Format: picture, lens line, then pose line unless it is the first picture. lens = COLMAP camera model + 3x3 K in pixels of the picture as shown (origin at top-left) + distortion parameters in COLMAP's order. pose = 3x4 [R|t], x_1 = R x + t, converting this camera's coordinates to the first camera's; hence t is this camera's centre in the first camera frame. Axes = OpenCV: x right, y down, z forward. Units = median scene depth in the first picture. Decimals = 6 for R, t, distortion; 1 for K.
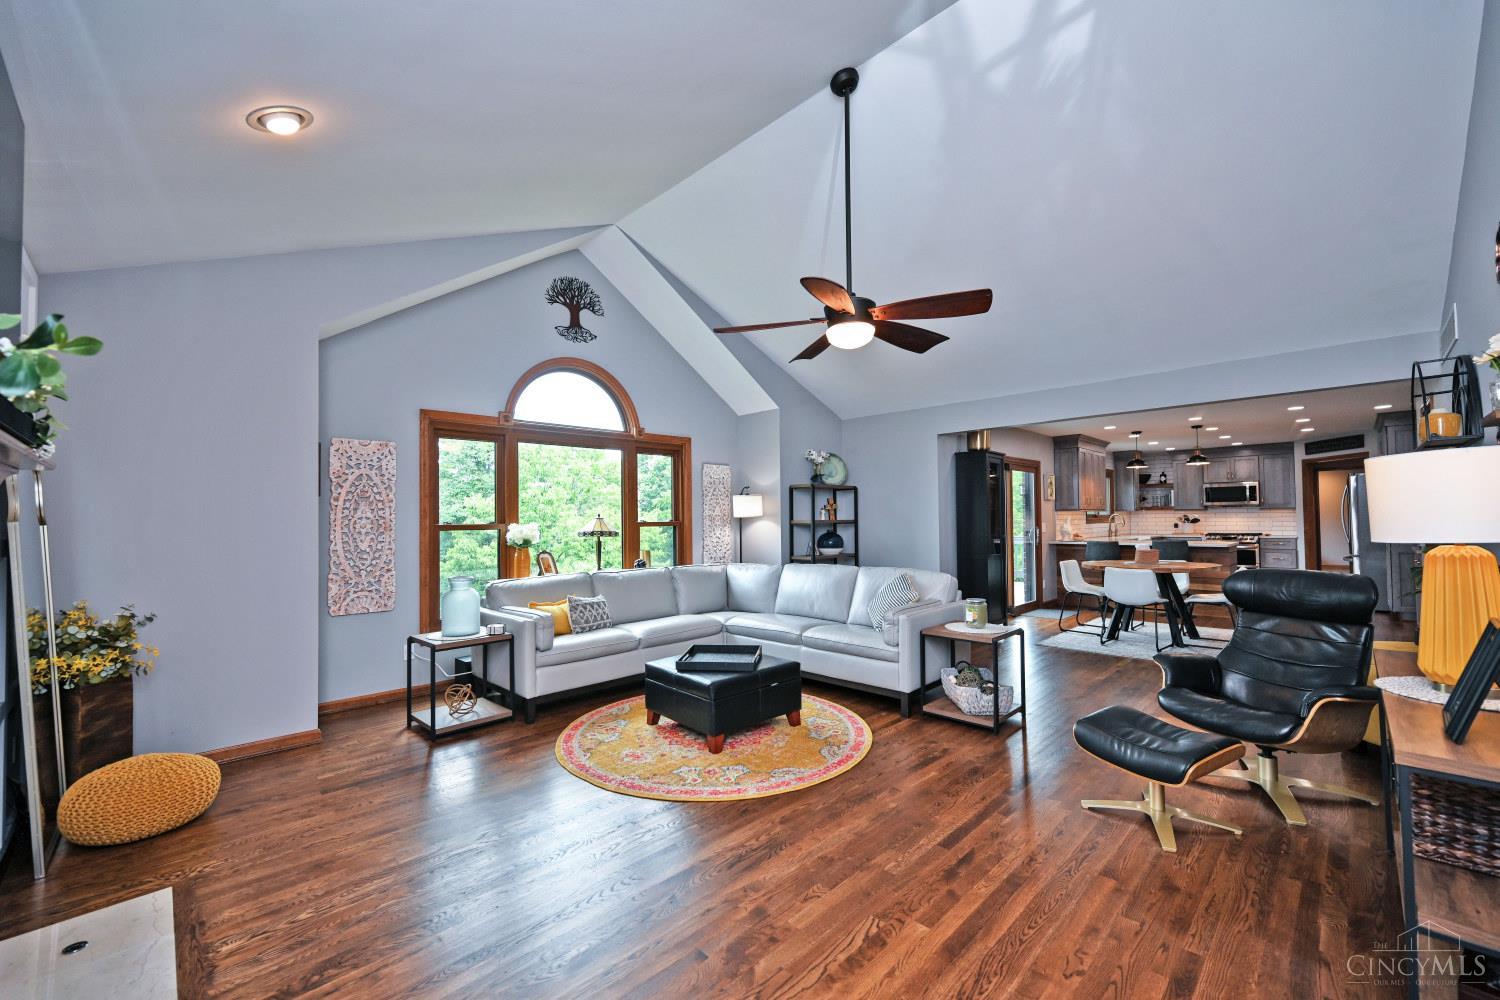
lens RADIAL K [[607.2, 0, 757.6], [0, 607.2, 502.4], [0, 0, 1]] dist [-0.006199, -0.000086]
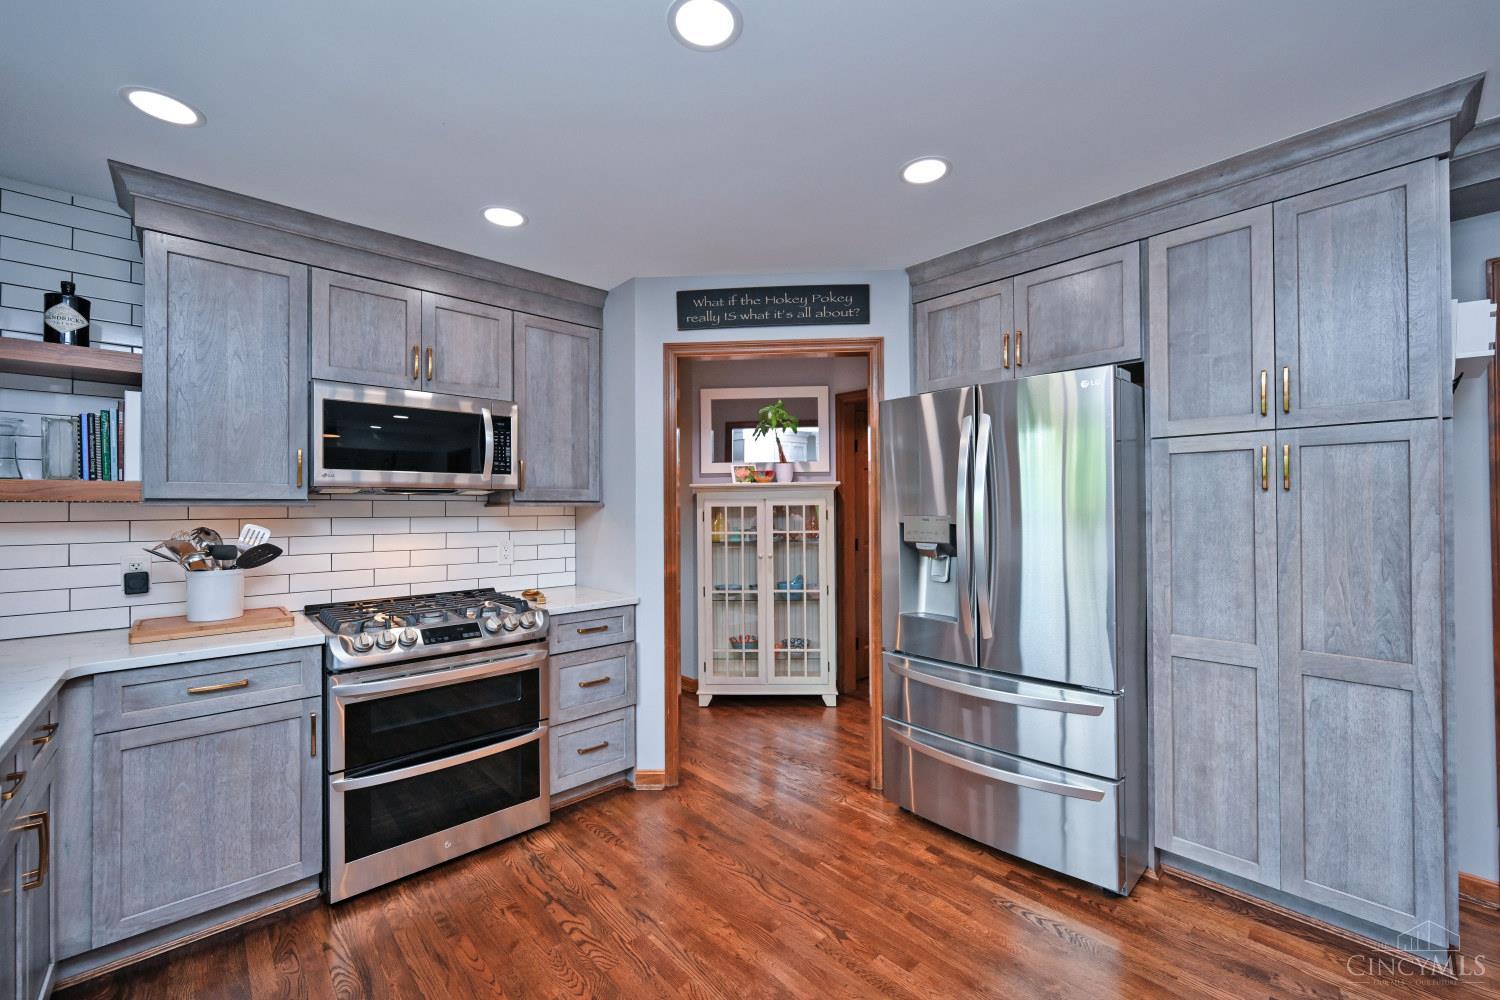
lens RADIAL K [[598.9, 0, 752.5], [0, 598.9, 505.6], [0, 0, 1]] dist [-0.001787, 0.000057]
pose [[0.041369, 0.017373, 0.998993, 1.056975], [-0.024373, 0.999569, -0.016374, 0.024569], [-0.998847, -0.023671, 0.041774, 1.656414]]
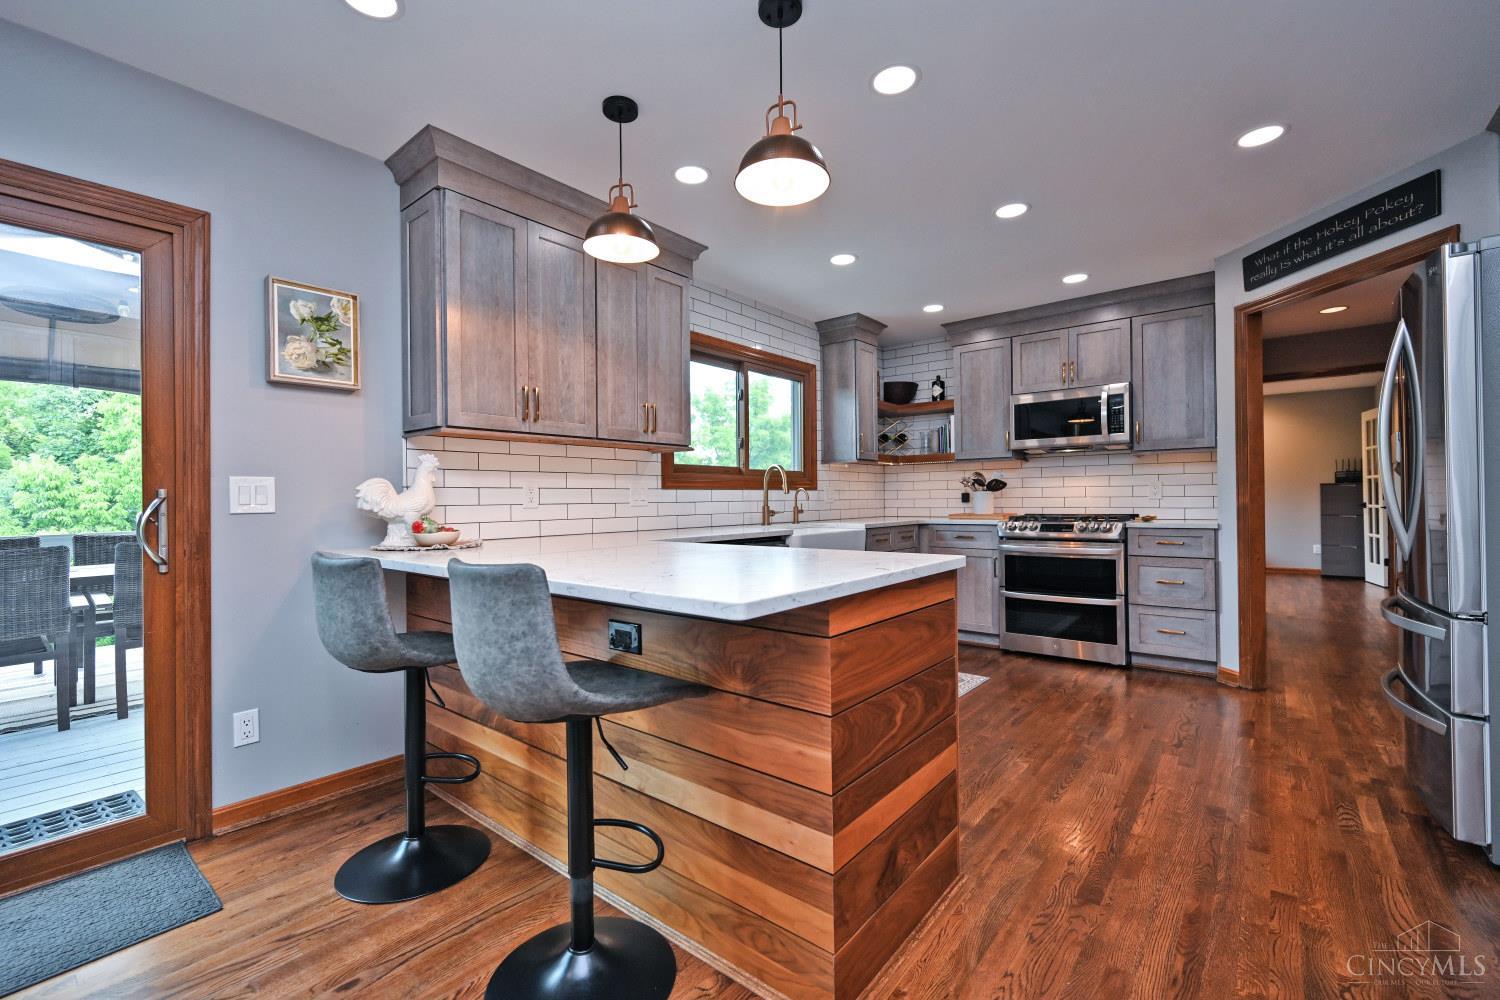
lens RADIAL K [[642.3, 0, 751.6], [0, 642.3, 506.0], [0, 0, 1]] dist [-0.002614, -0.000274]
pose [[0.995514, 0.000163, 0.094614, 1.021367], [-0.003748, 0.999282, 0.037707, 0.056979], [-0.094539, -0.037893, 0.994800, 1.135565]]
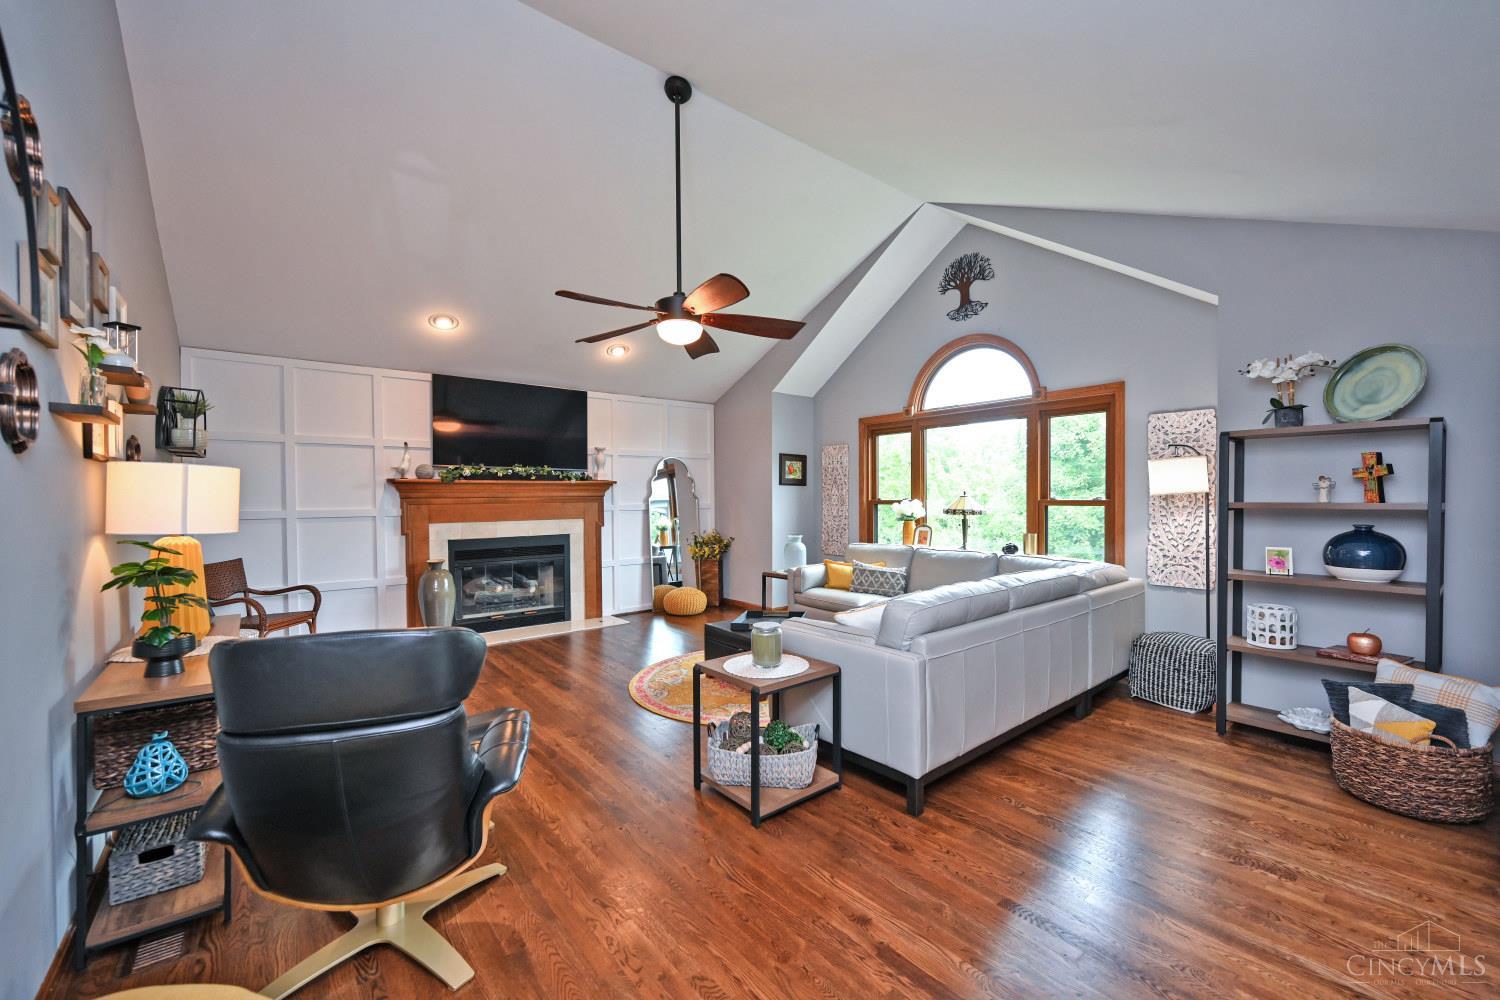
lens RADIAL K [[598.9, 0, 752.5], [0, 598.9, 505.6], [0, 0, 1]] dist [-0.001787, 0.000057]
pose [[-0.102604, 0.028069, -0.994326, 0.746569], [0.035918, 0.999054, 0.024496, 0.005789], [0.994074, -0.033201, -0.103516, 0.761537]]
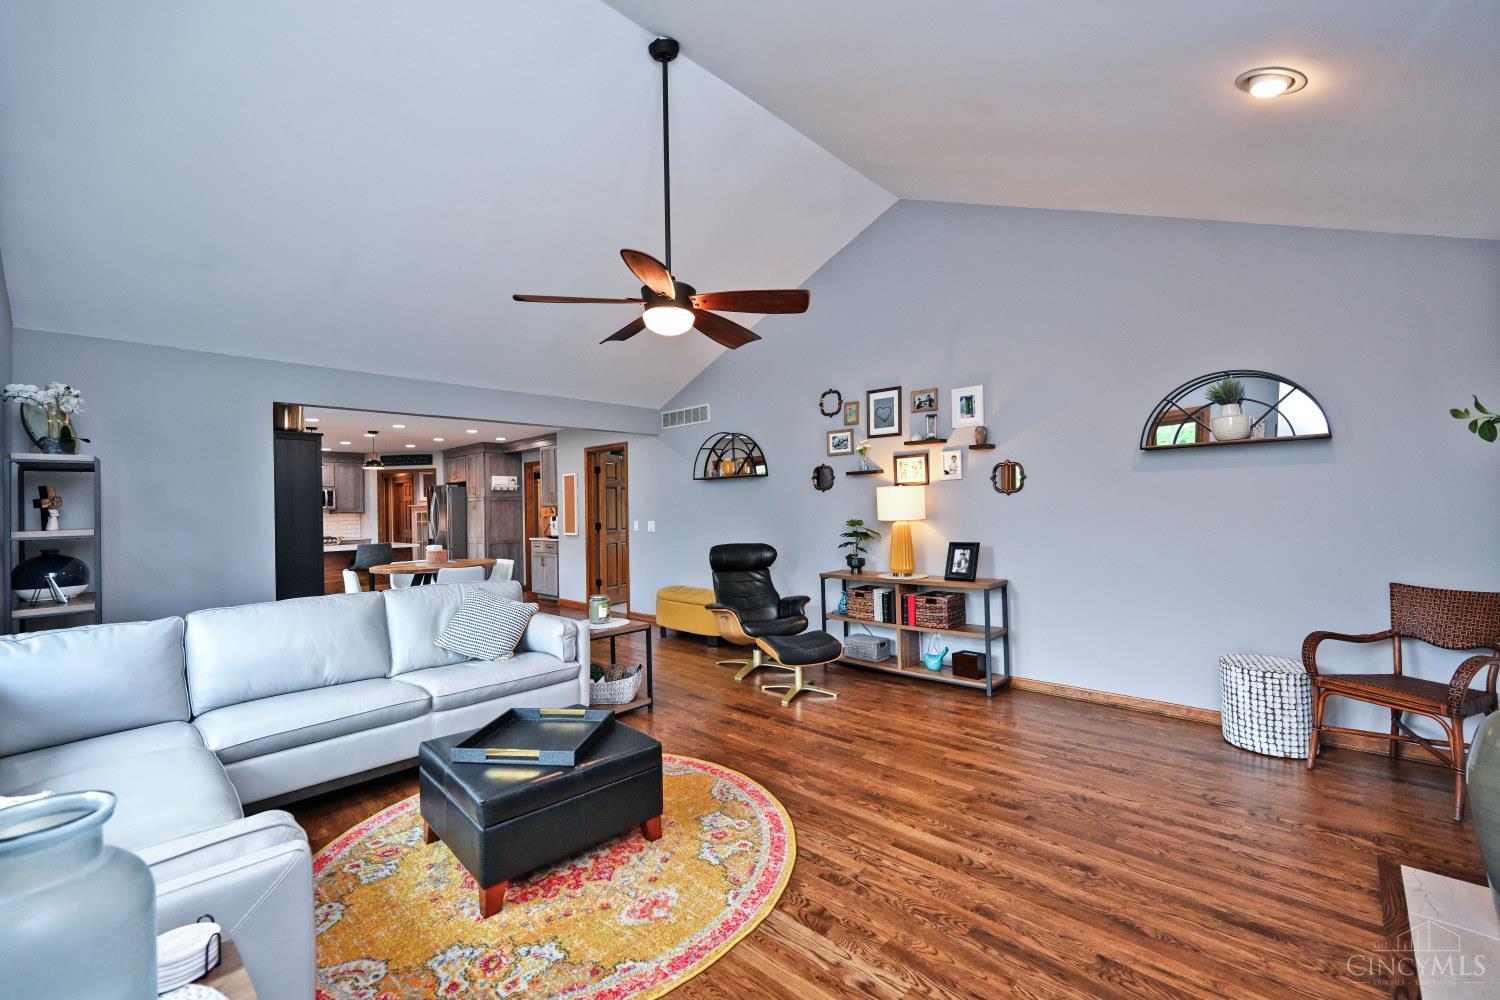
lens RADIAL K [[618.2, 0, 764.0], [0, 618.2, 507.6], [0, 0, 1]] dist [-0.017071, 0.000016]
pose [[-0.033929, 0.013140, 0.999338, -0.496007], [-0.007363, 0.999883, -0.013397, 0.017699], [-0.999397, -0.007813, -0.033828, 0.549568]]
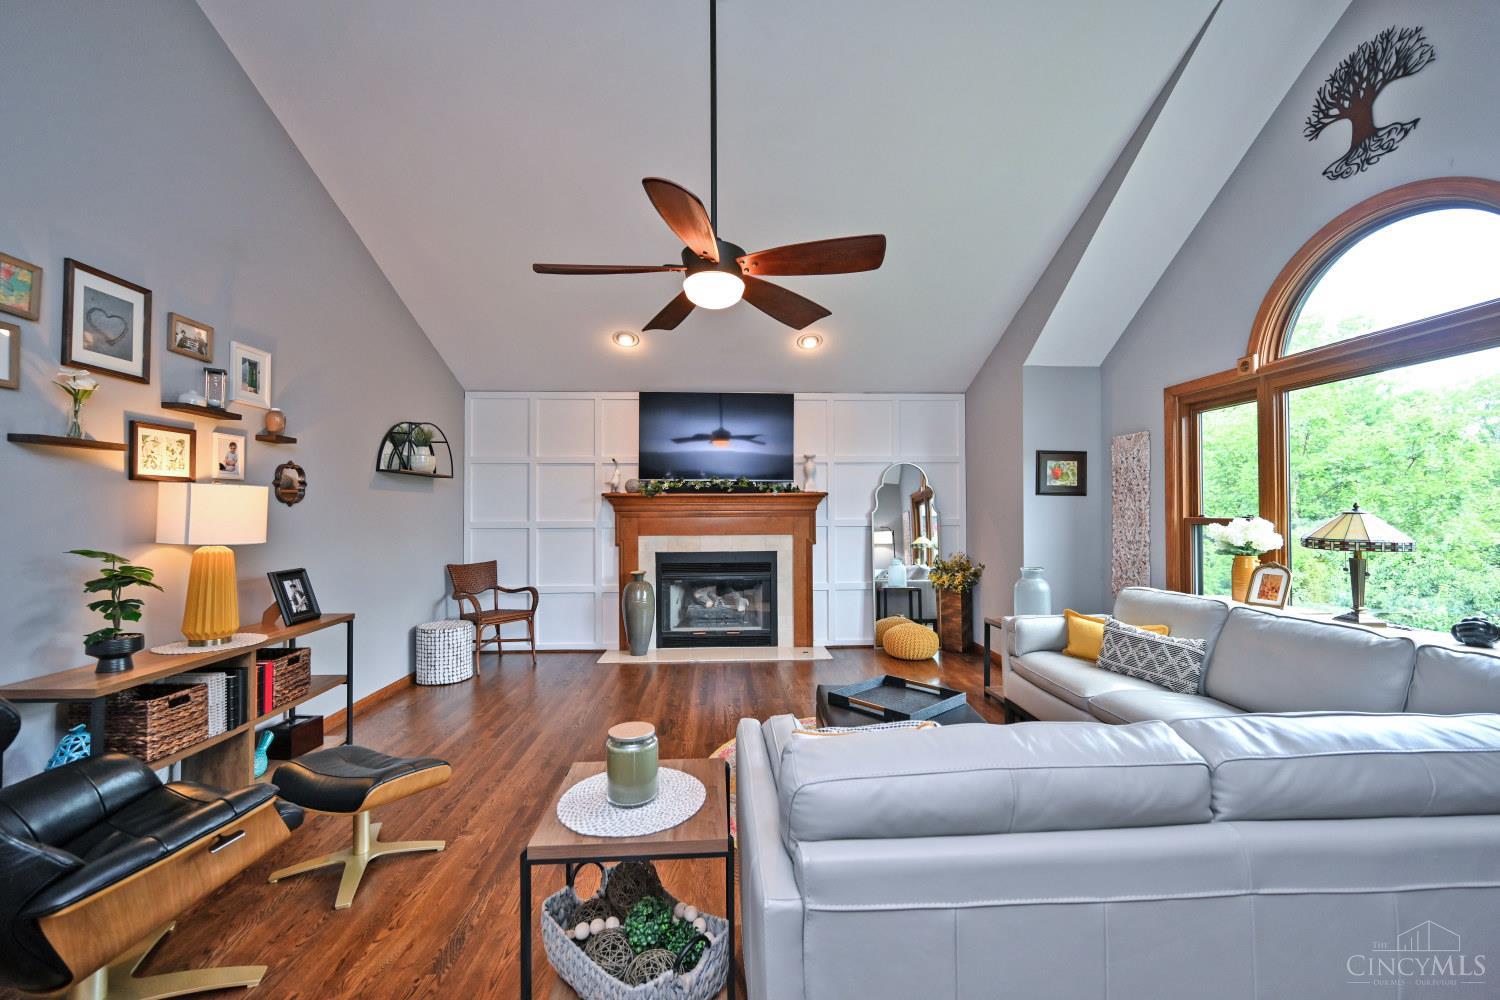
lens RADIAL K [[589.2, 0, 757.8], [0, 589.2, 502.5], [0, 0, 1]] dist [-0.001816, 0.000112]
pose [[-0.668290, 0.003897, -0.743891, 0.427186], [0.031949, 0.999214, -0.023469, 0.013824], [0.743215, -0.039451, -0.667889, 0.963398]]
